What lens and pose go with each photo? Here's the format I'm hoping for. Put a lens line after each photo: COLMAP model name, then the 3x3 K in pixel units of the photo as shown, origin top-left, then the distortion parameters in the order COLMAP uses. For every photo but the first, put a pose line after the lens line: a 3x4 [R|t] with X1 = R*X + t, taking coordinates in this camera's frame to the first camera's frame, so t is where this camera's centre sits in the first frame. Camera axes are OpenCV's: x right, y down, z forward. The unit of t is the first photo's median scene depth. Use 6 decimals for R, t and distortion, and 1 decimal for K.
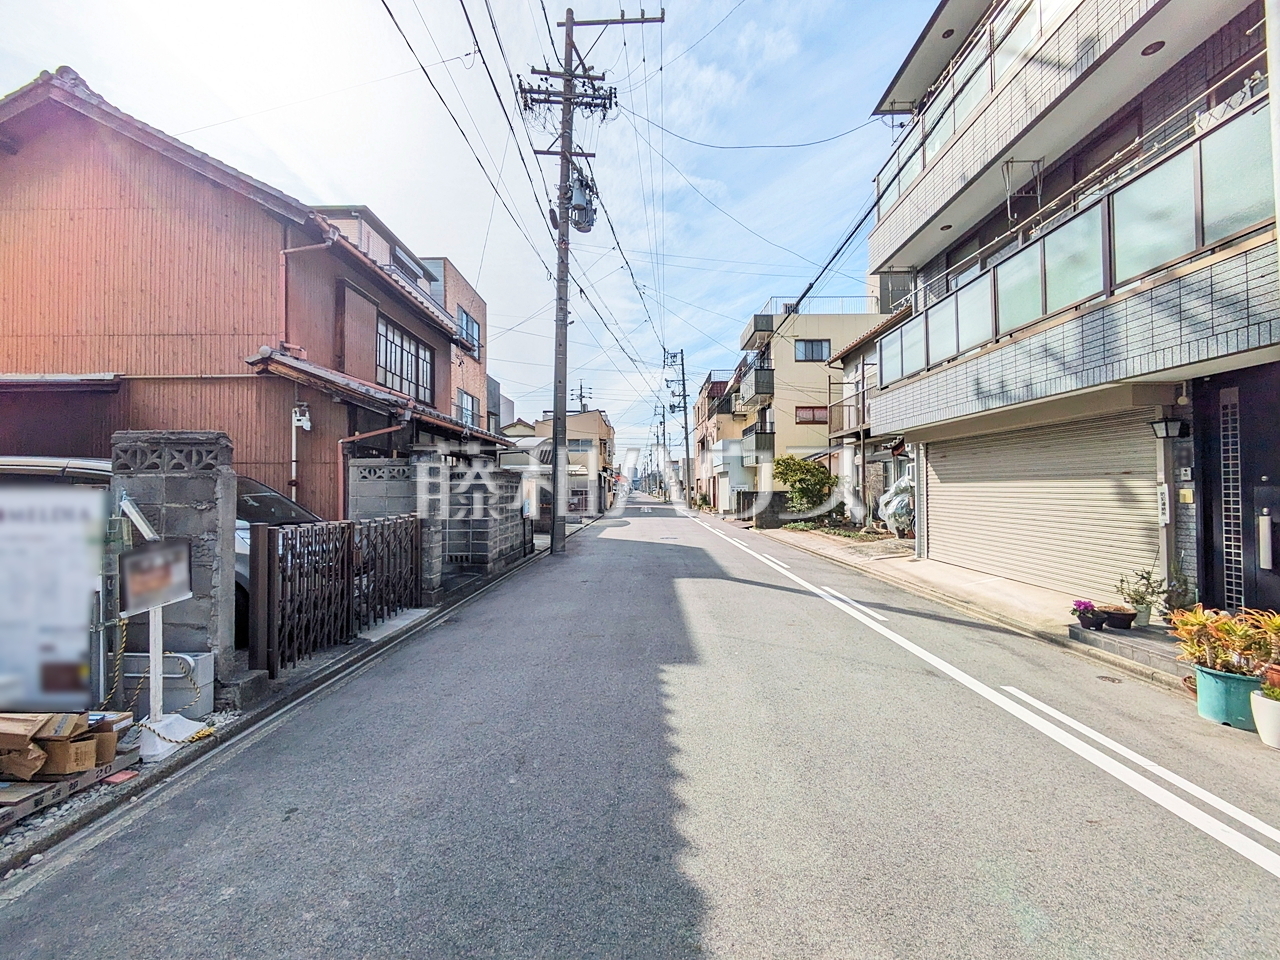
lens RADIAL K [[505.7, 0, 632.8], [0, 505.7, 476.6], [0, 0, 1]] dist [0.001464, 0.000319]
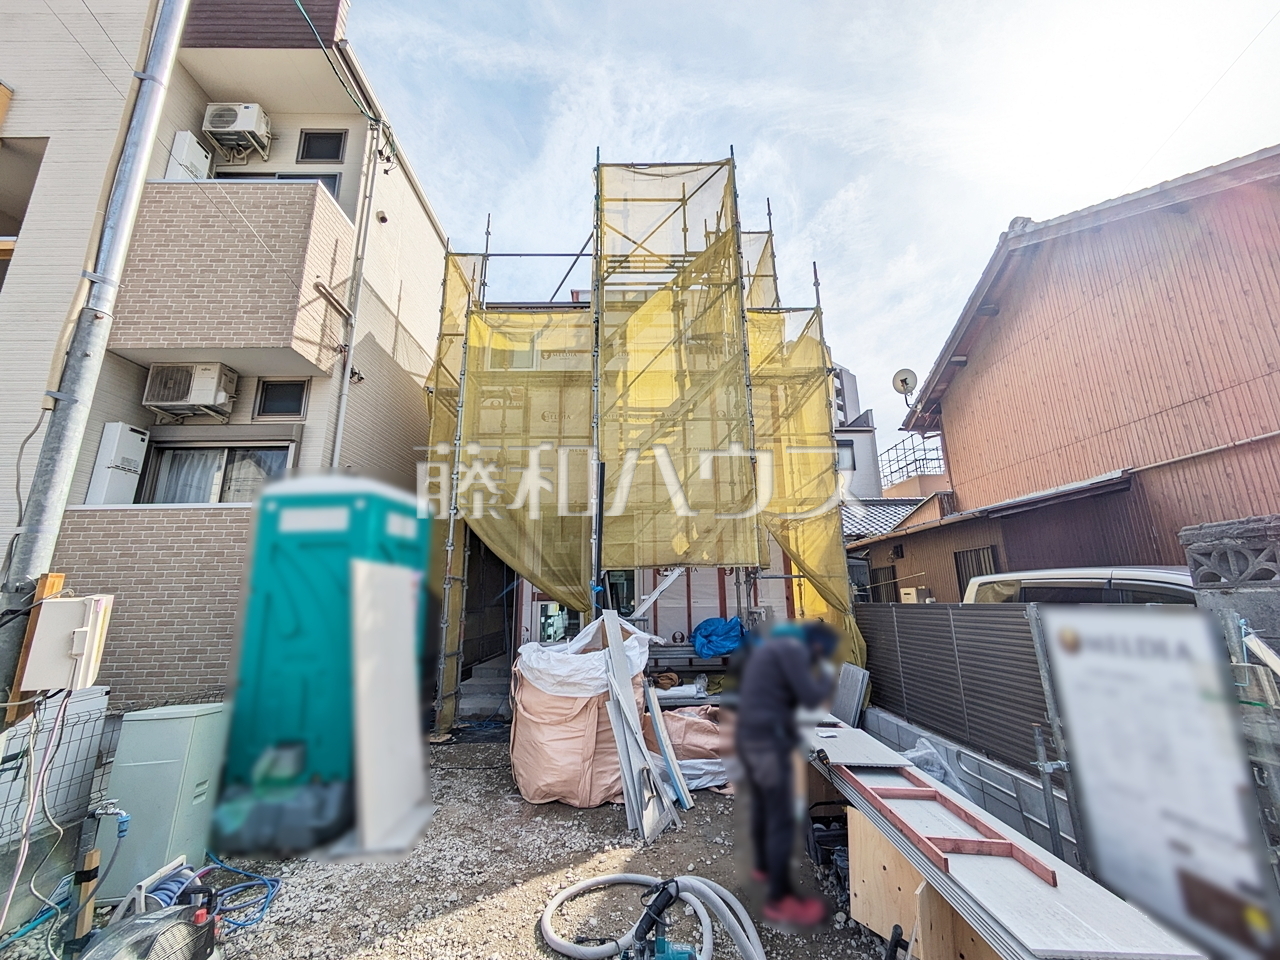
lens RADIAL K [[505.7, 0, 642.9], [0, 505.7, 481.6], [0, 0, 1]] dist [0.001464, 0.000319]
pose [[0.031879, -0.222817, -0.974339, -0.334079], [0.032712, 0.974545, -0.221794, -0.018731], [0.998956, -0.024802, 0.038356, 0.212823]]
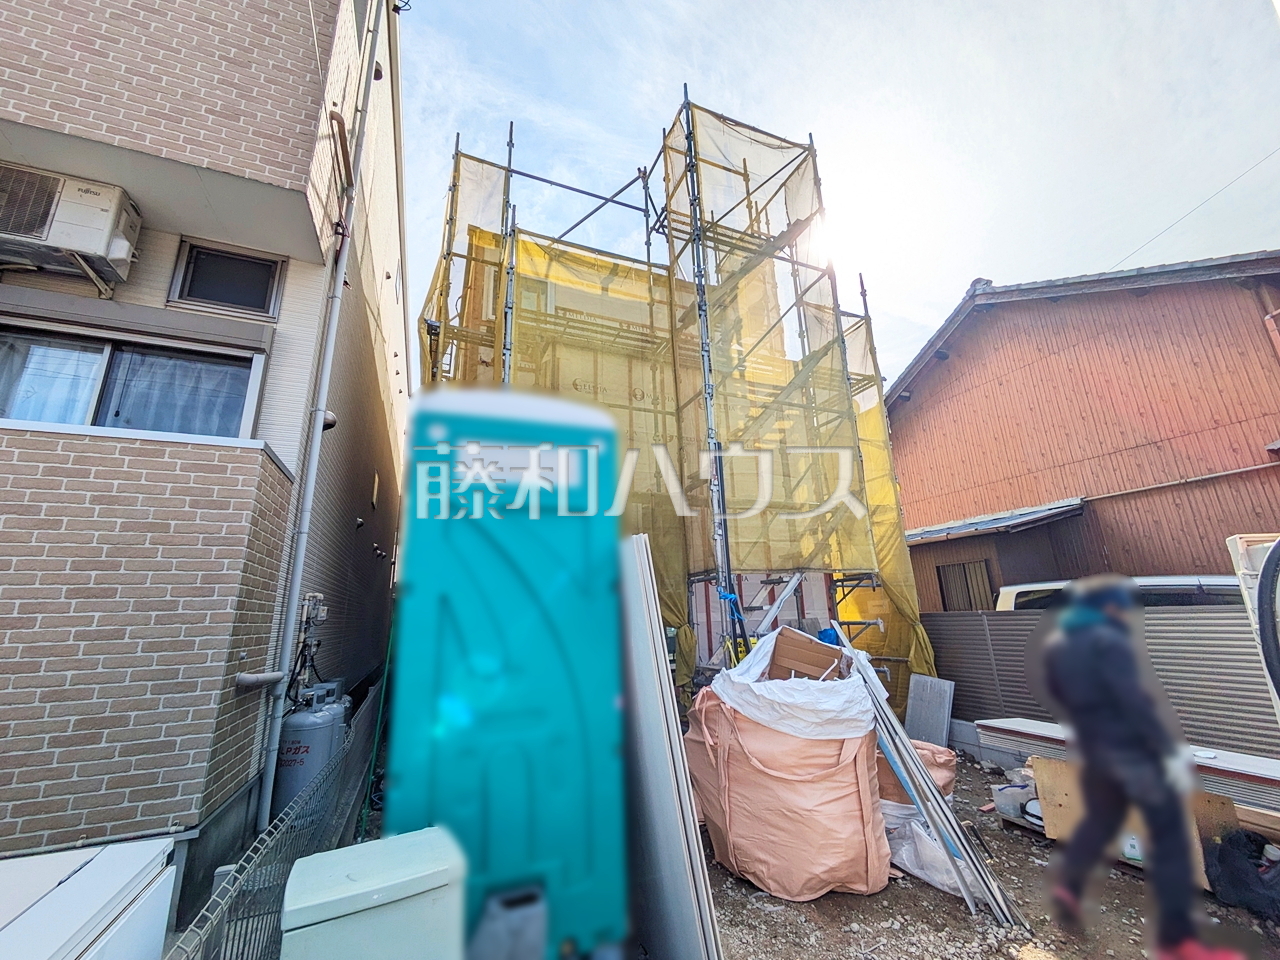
lens RADIAL K [[505.7, 0, 645.4], [0, 505.7, 481.2], [0, 0, 1]] dist [0.001464, 0.000319]
pose [[0.403316, -0.243240, -0.882140, -0.834031], [0.045673, 0.968172, -0.246081, -0.025643], [0.913920, 0.058959, 0.401589, -0.555458]]
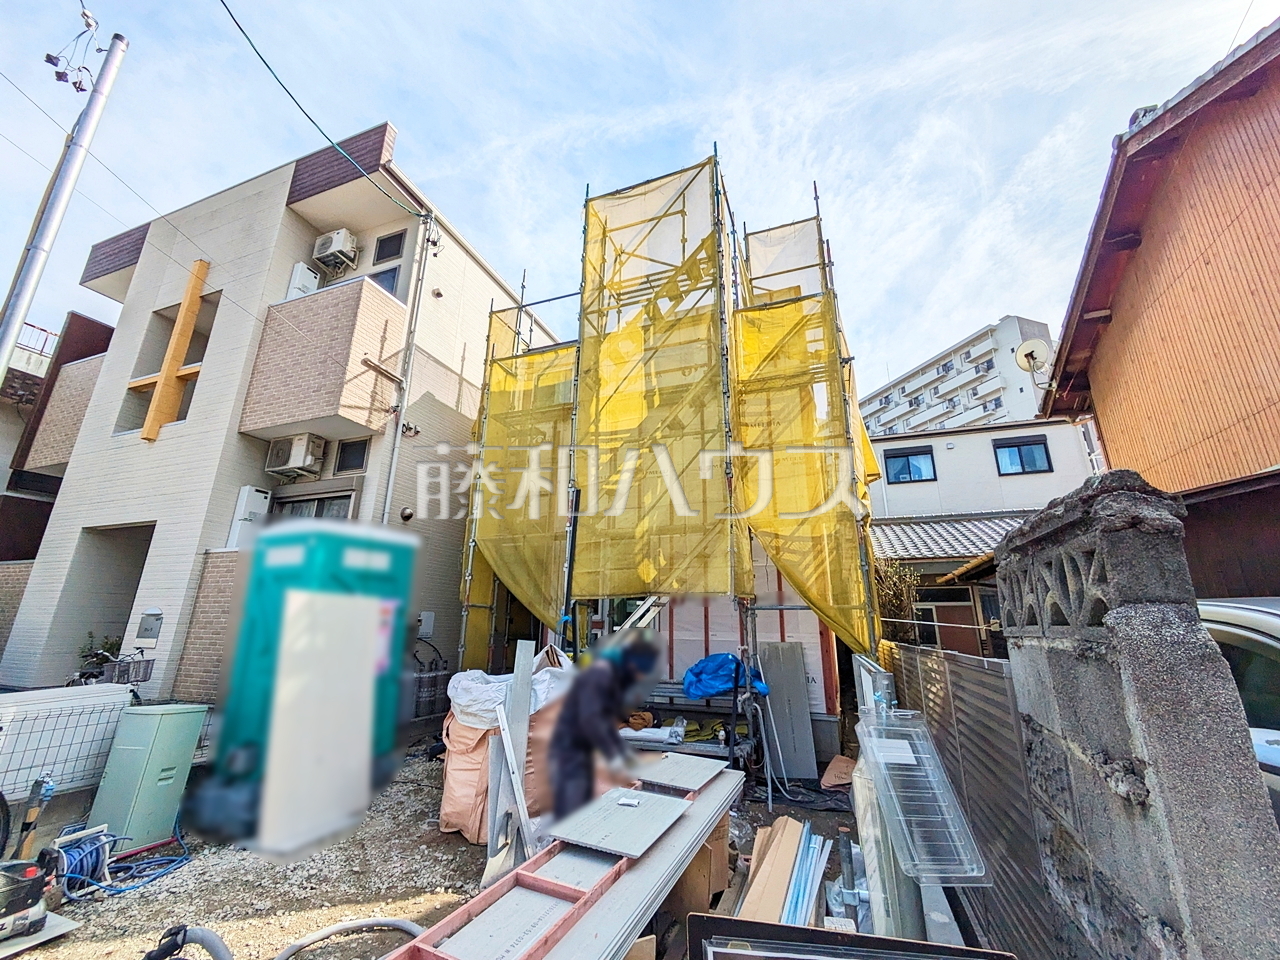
lens RADIAL K [[505.7, 0, 638.4], [0, 505.7, 481.8], [0, 0, 1]] dist [0.001464, 0.000319]
pose [[-0.331040, -0.261551, -0.906644, -0.499191], [0.008422, 0.959961, -0.280007, -0.012744], [0.943579, -0.100330, -0.315583, 0.838499]]
